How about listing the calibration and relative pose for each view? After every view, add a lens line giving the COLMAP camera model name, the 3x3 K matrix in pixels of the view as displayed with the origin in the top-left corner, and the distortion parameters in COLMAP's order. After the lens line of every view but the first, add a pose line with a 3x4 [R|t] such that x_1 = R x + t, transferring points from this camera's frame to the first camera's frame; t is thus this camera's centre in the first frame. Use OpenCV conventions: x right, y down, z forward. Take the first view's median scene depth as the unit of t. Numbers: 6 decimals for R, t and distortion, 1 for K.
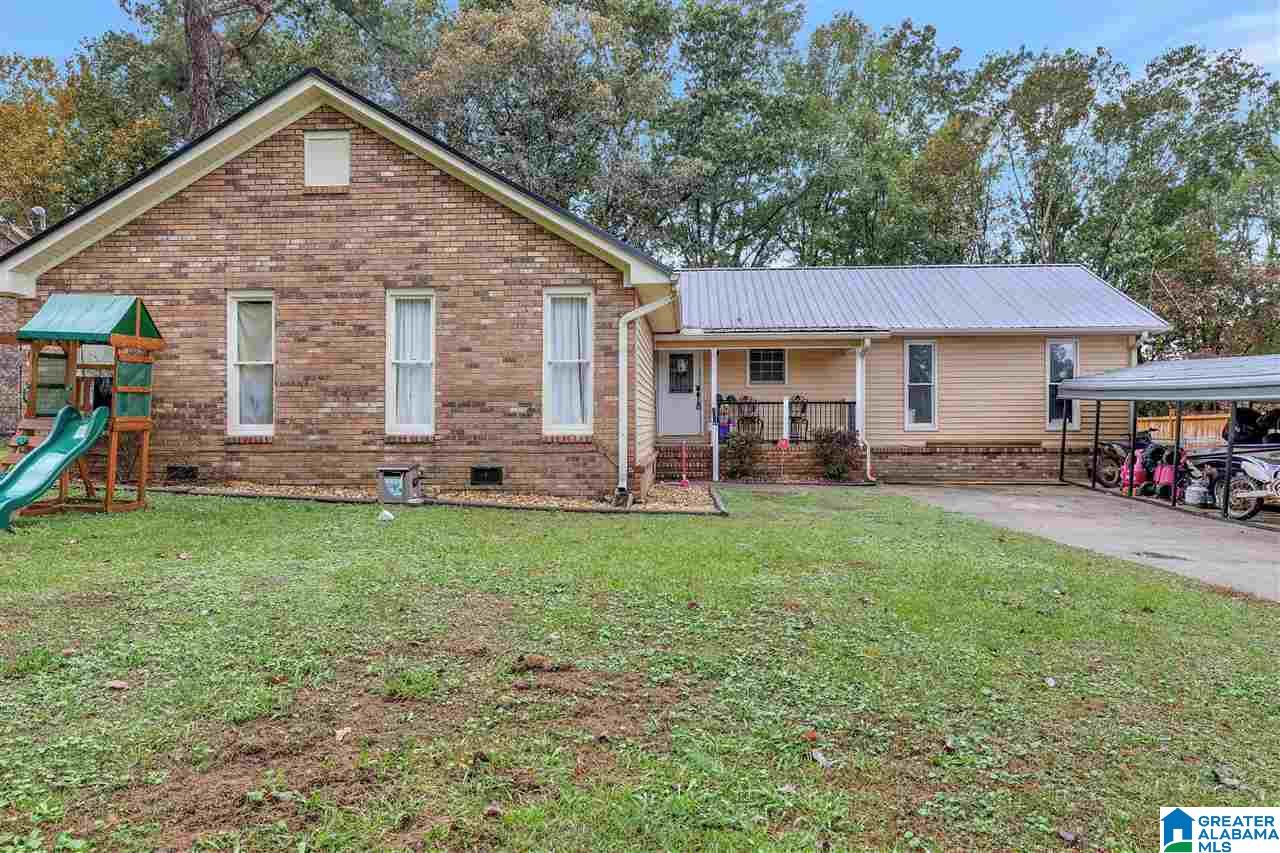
lens RADIAL K [[878.1, 0, 642.3], [0, 878.1, 424.3], [0, 0, 1]] dist [0.026481, 0.032511]
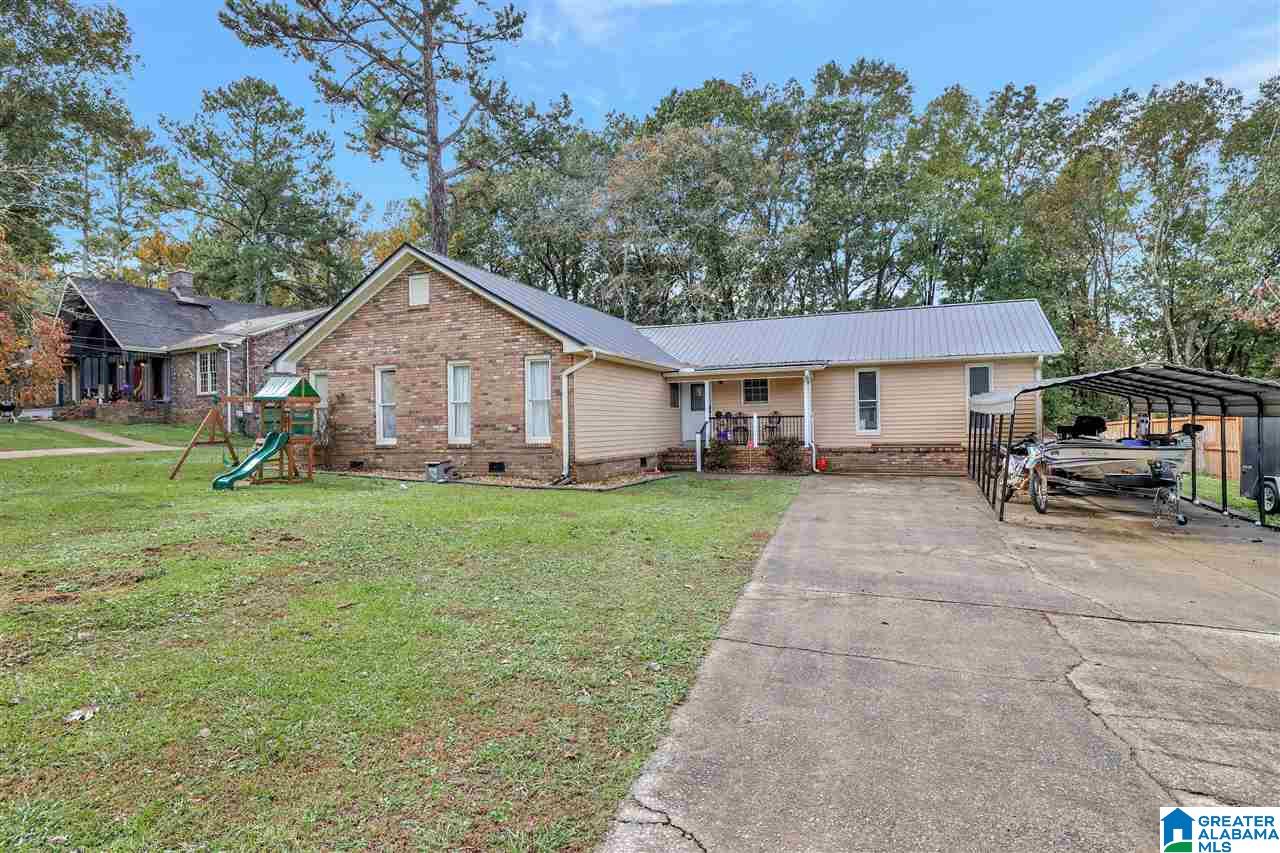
lens RADIAL K [[708.8, 0, 643.0], [0, 708.8, 430.6], [0, 0, 1]] dist [-0.005789, 0.028411]
pose [[0.950767, -0.012292, -0.309663, 0.515786], [0.013529, 0.999907, 0.001845, -0.011309], [0.309612, -0.005944, 0.950845, -0.226029]]
